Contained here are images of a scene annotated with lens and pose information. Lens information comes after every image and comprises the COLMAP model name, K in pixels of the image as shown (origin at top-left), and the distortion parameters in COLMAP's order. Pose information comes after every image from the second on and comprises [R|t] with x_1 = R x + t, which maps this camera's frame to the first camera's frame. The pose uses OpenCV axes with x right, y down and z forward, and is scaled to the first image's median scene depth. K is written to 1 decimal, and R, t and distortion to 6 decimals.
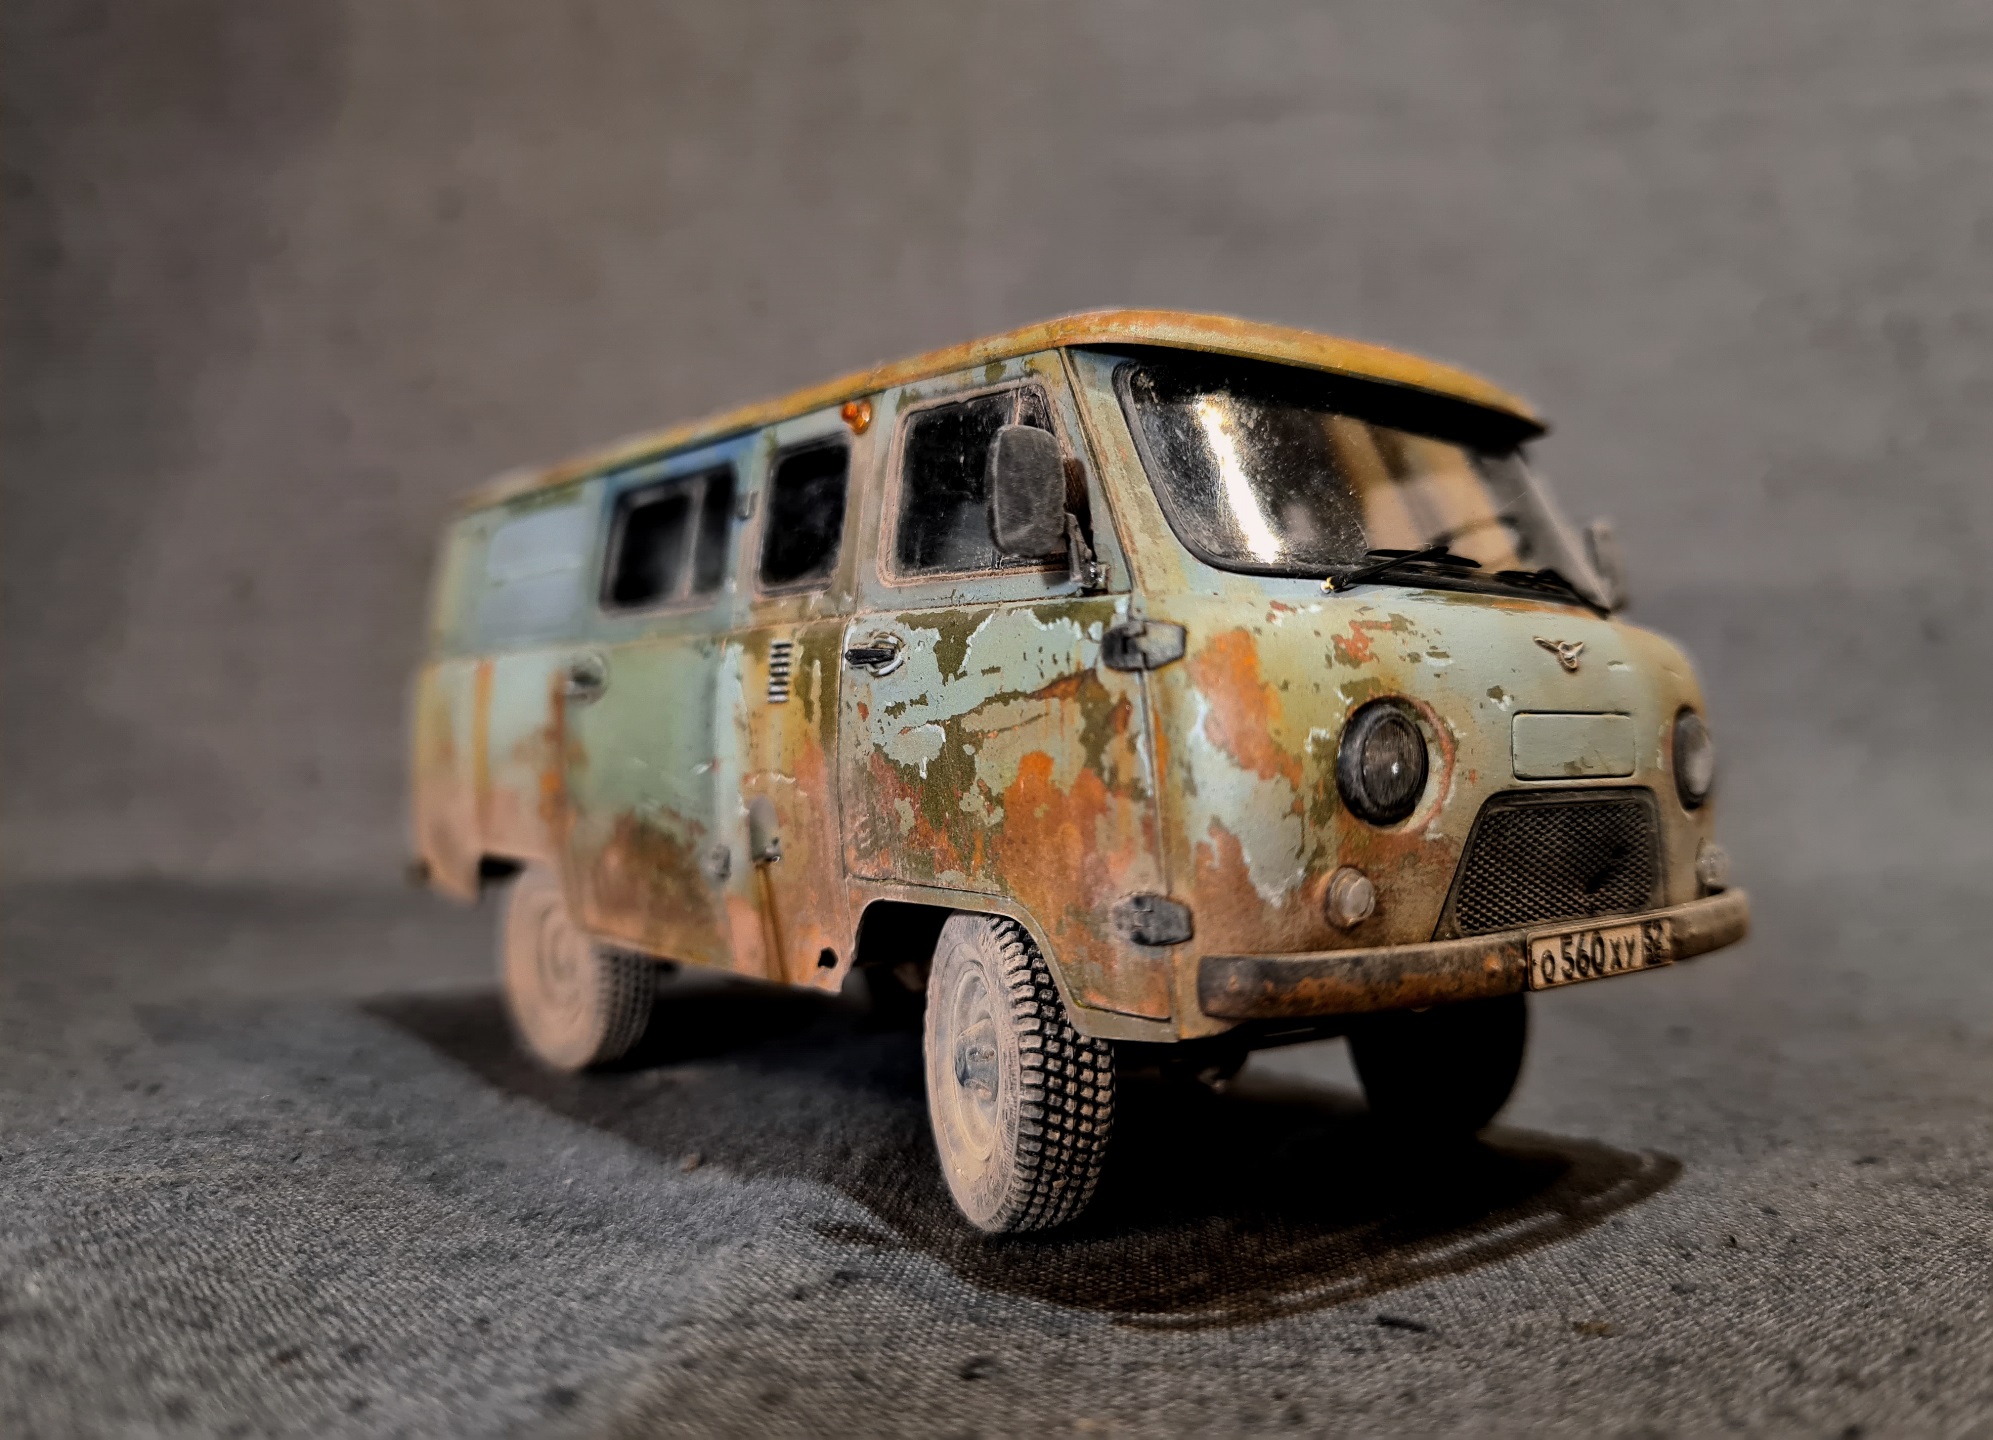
lens RADIAL K [[1610.6, 0, 1004.9], [0, 1610.6, 713.3], [0, 0, 1]] dist [-0.063544, 0.004586]
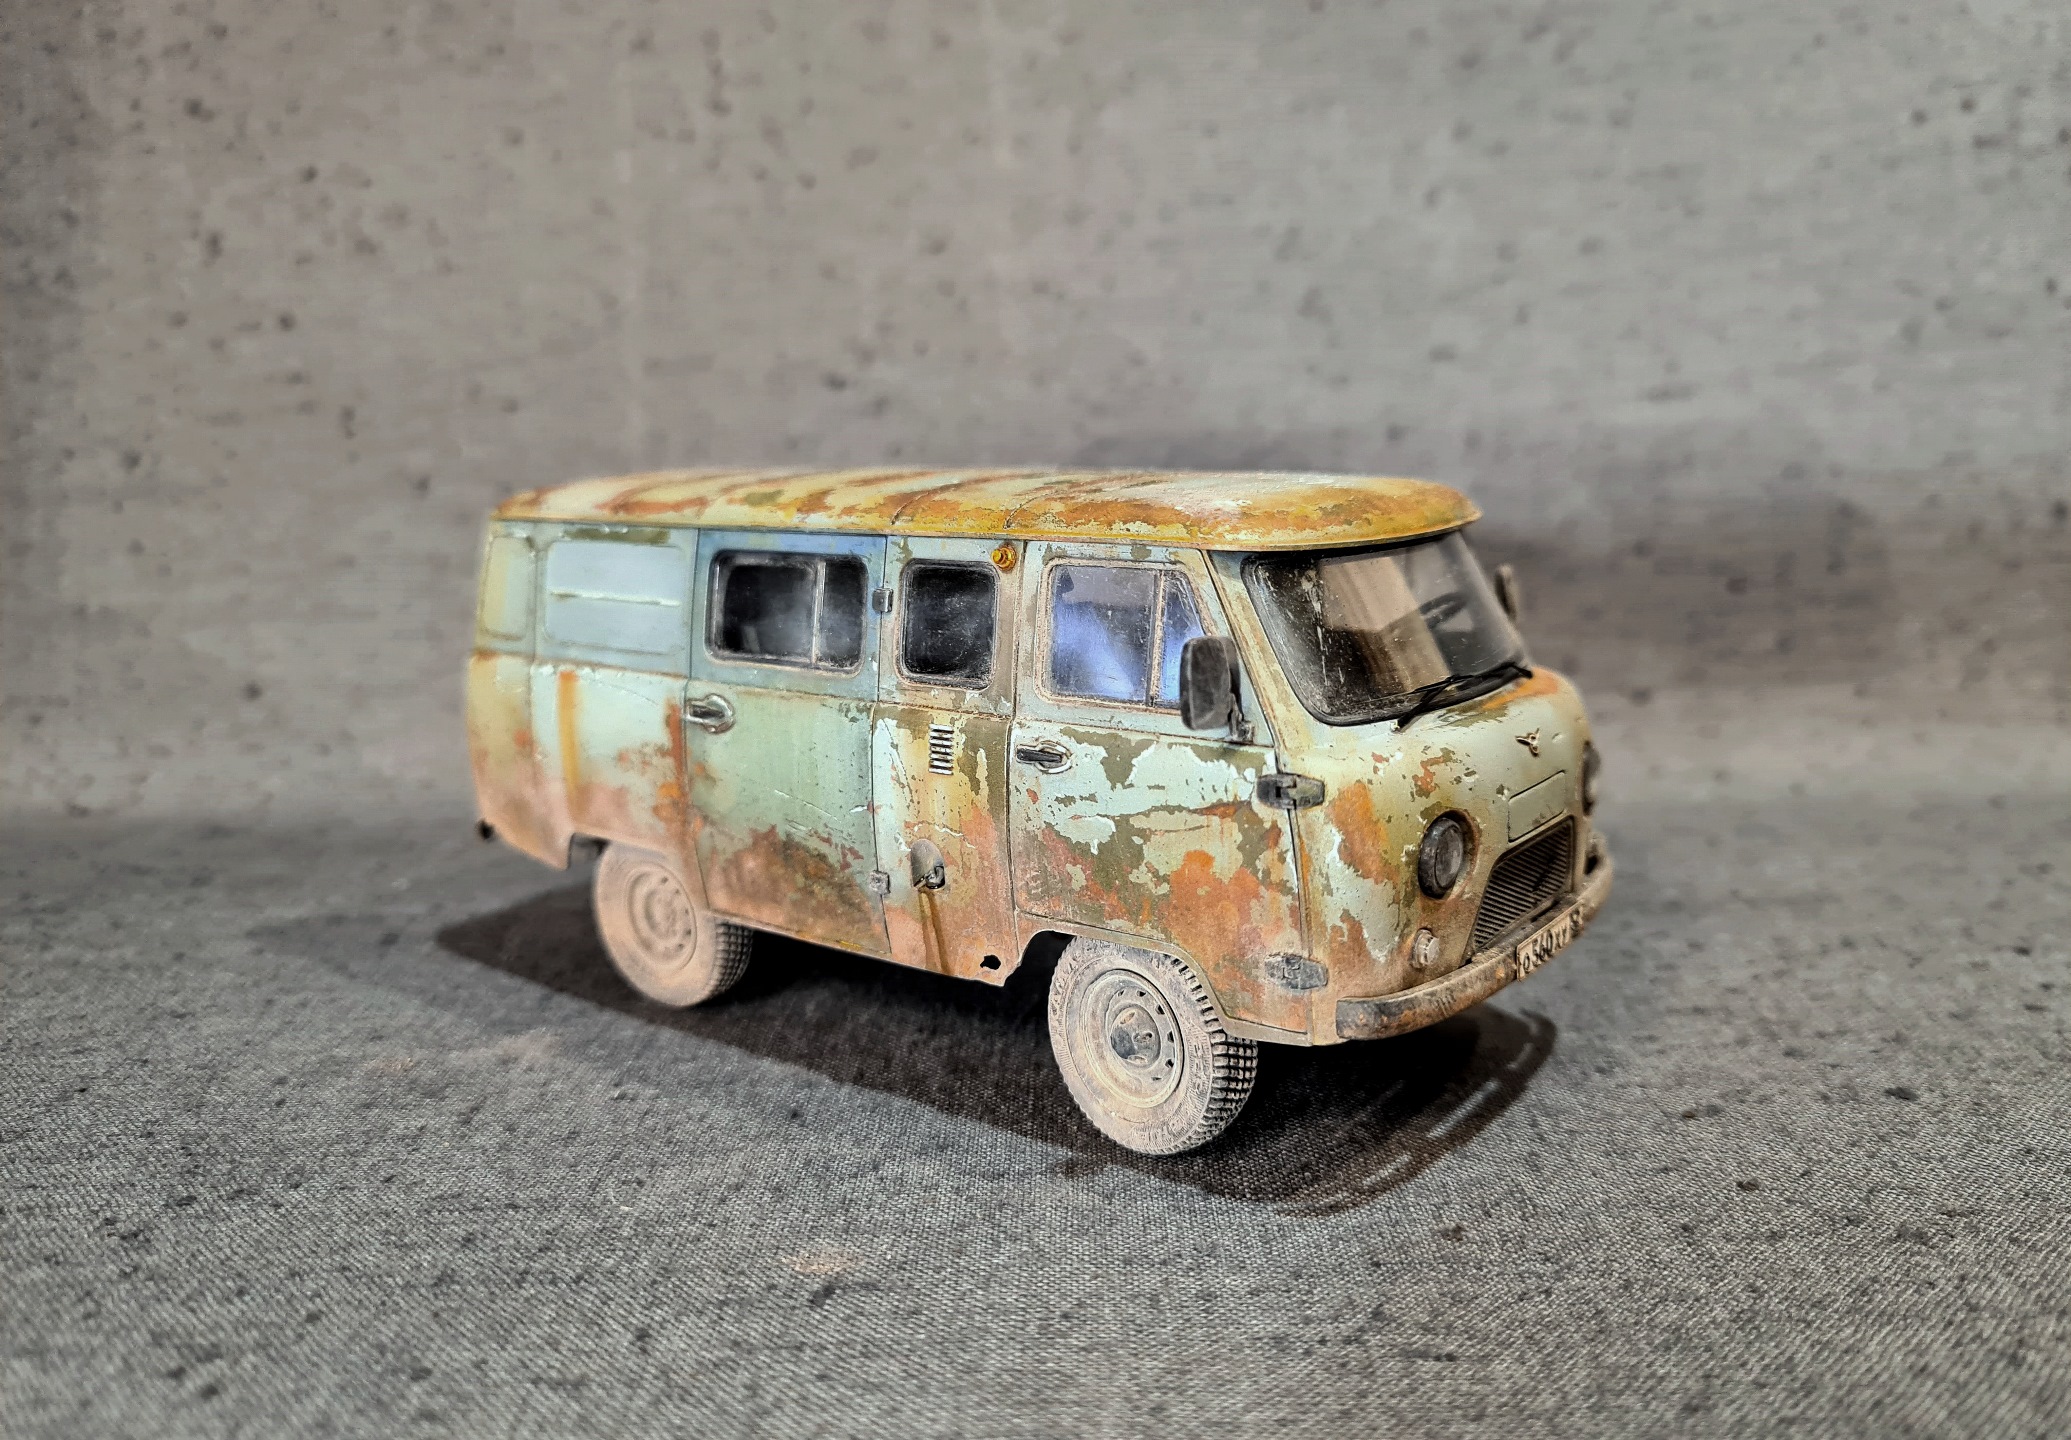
lens RADIAL K [[1636.3, 0, 1041.9], [0, 1636.3, 722.6], [0, 0, 1]] dist [-0.027763, -0.021734]
pose [[0.974227, -0.066801, 0.215450, -0.401203], [0.021248, 0.978073, 0.207173, -0.371856], [-0.224565, -0.197256, 0.954285, -0.309667]]
